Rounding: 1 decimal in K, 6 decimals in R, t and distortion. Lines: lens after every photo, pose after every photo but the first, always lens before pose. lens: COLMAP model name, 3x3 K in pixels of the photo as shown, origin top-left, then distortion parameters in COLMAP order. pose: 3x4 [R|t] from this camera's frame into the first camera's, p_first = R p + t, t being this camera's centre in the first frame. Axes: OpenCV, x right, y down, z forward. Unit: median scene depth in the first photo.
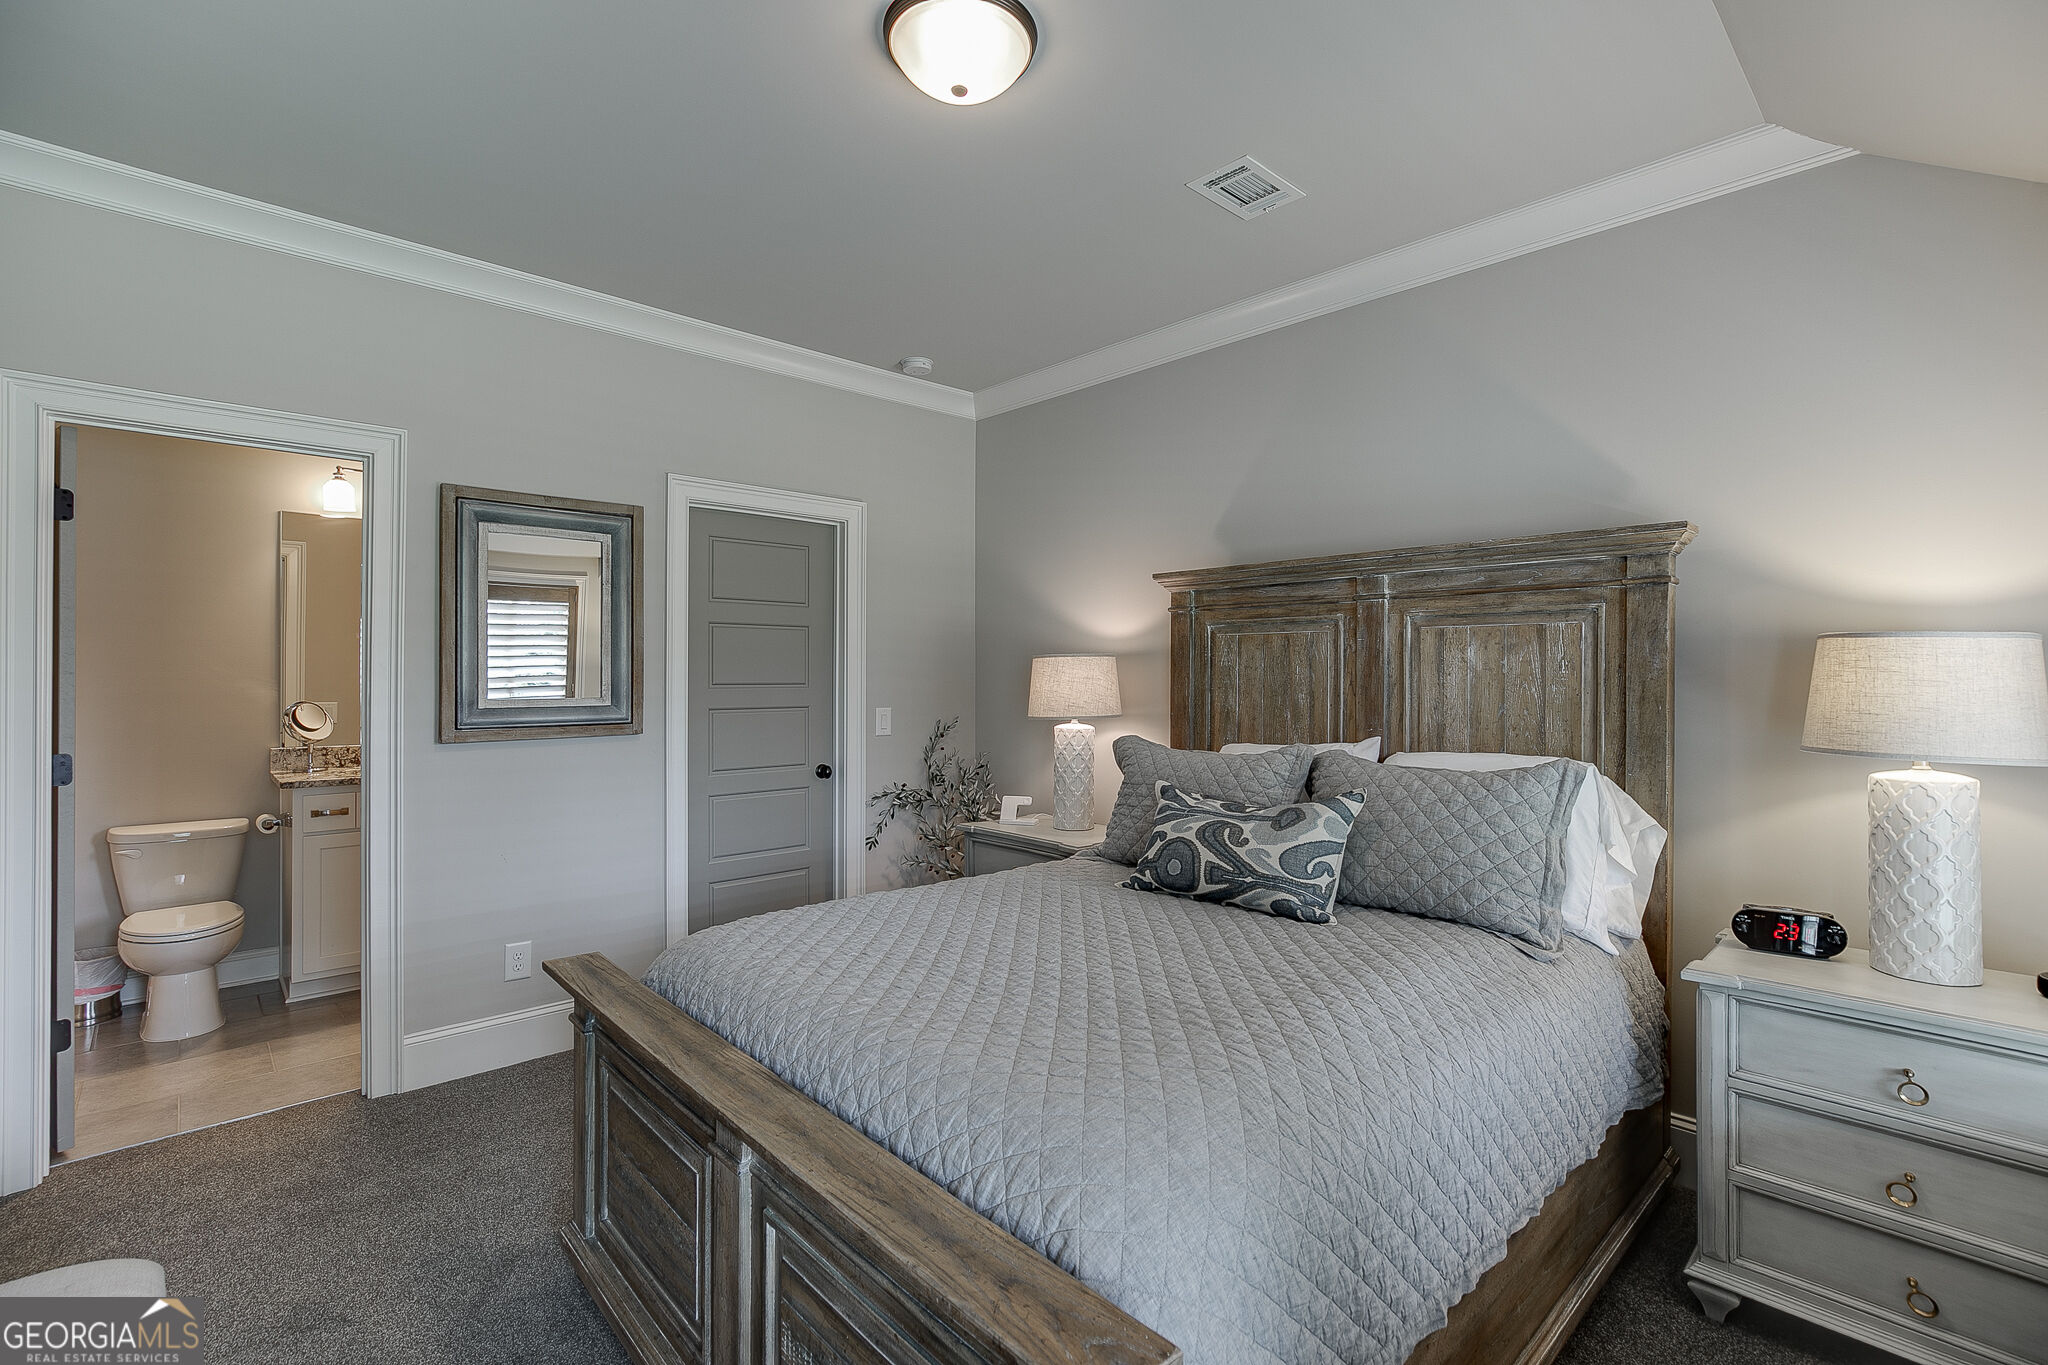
lens RADIAL K [[927.2, 0, 1041.1], [0, 927.2, 676.6], [0, 0, 1]] dist [-0.003857, -0.000051]
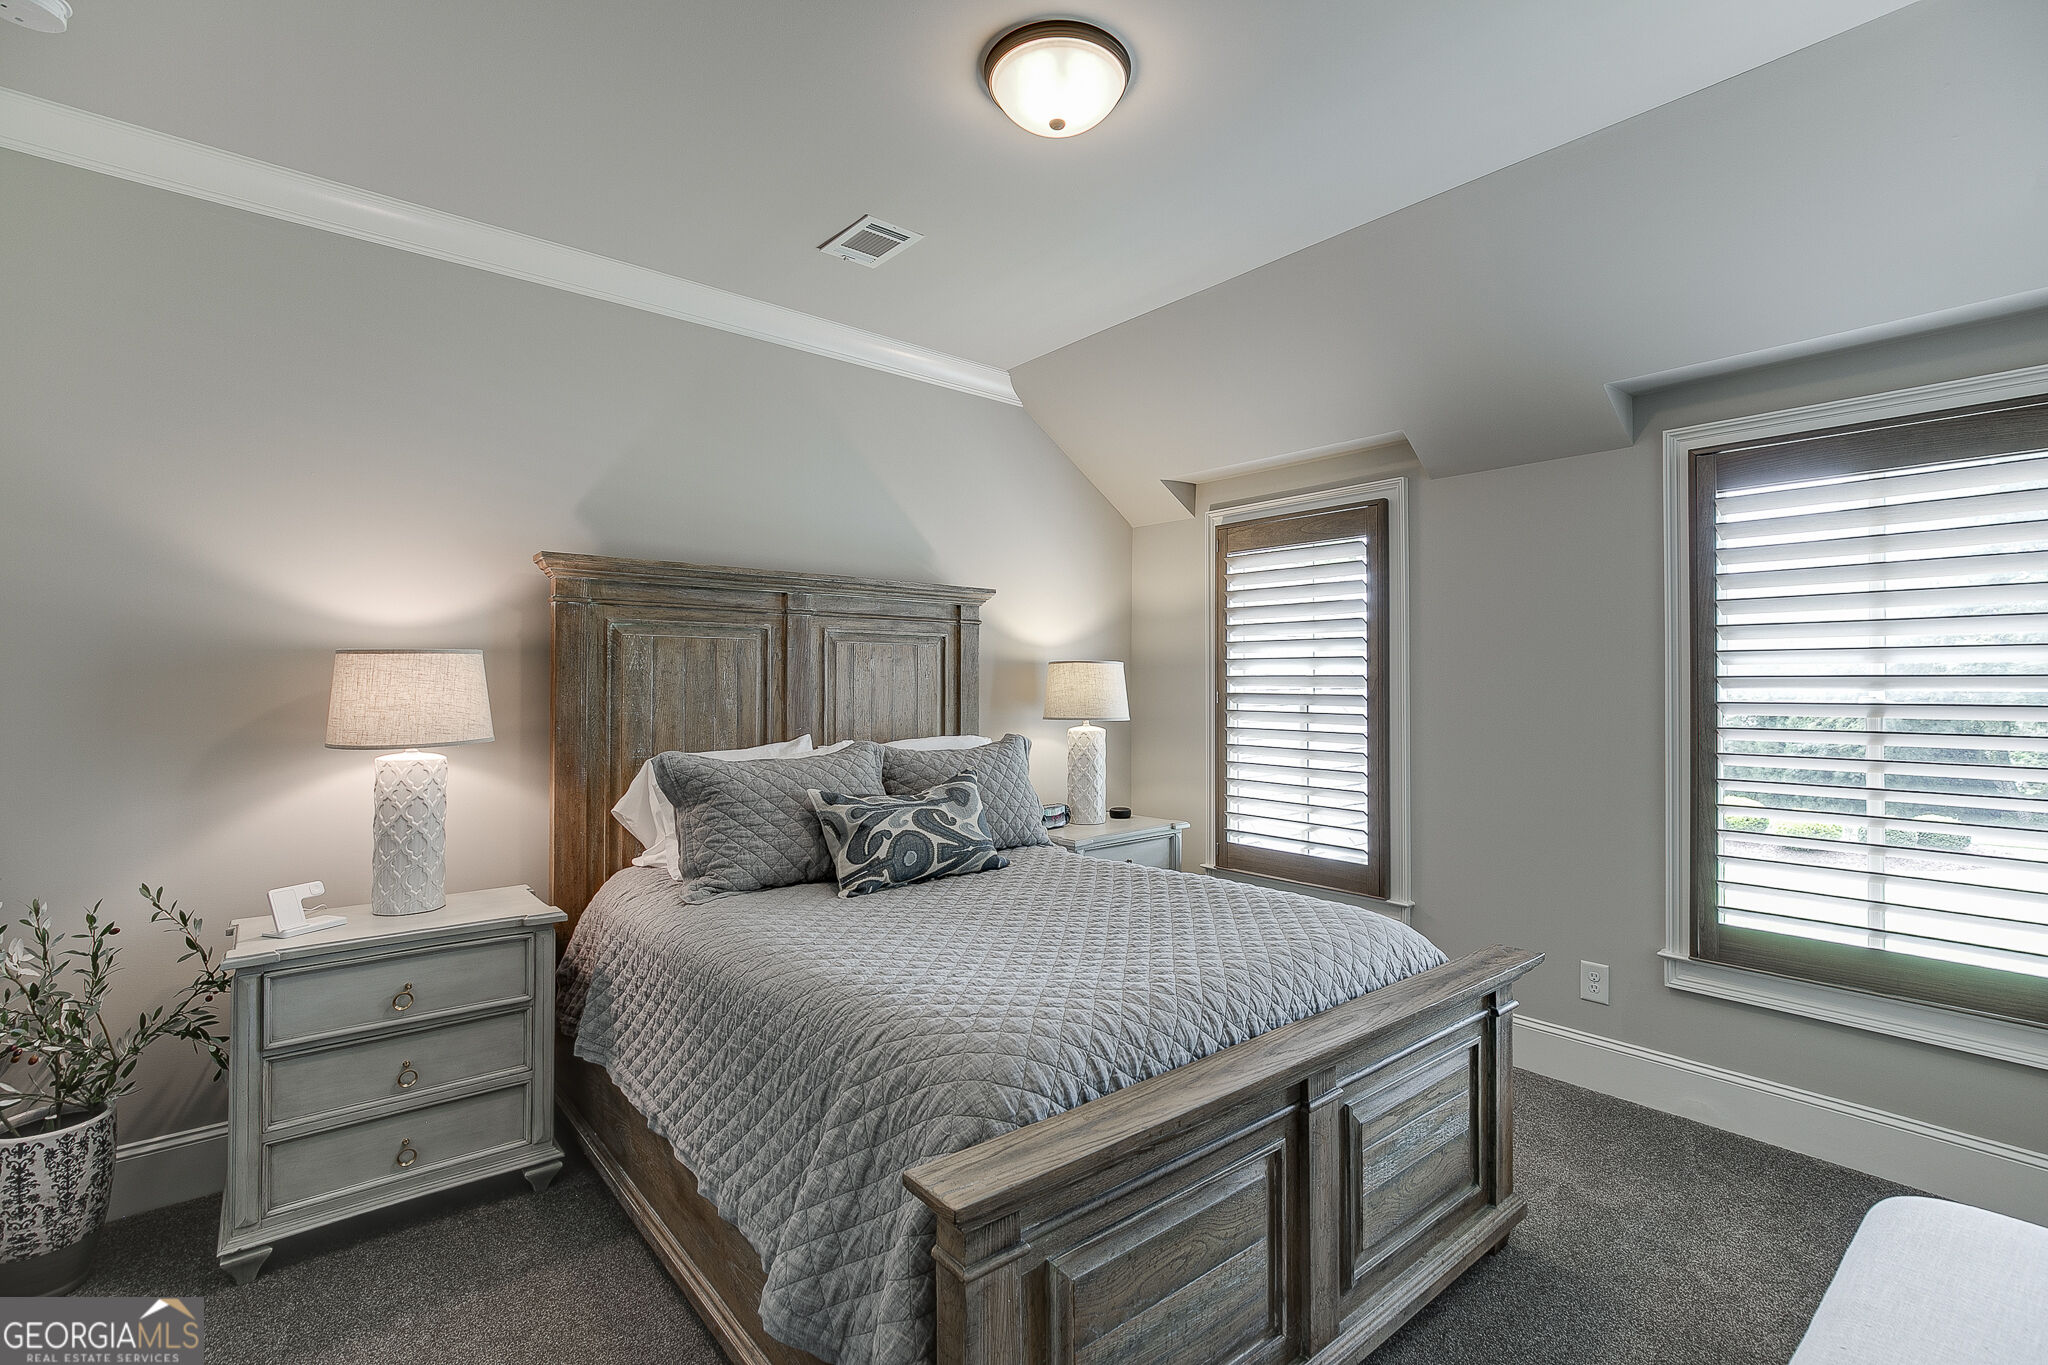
lens RADIAL K [[927.2, 0, 1031.3], [0, 927.2, 678.4], [0, 0, 1]] dist [-0.003857, -0.000051]
pose [[0.058714, 0.003049, 0.998270, -0.856808], [-0.000485, 0.999995, -0.003025, -0.001309], [-0.998275, -0.000306, 0.058715, 0.731578]]
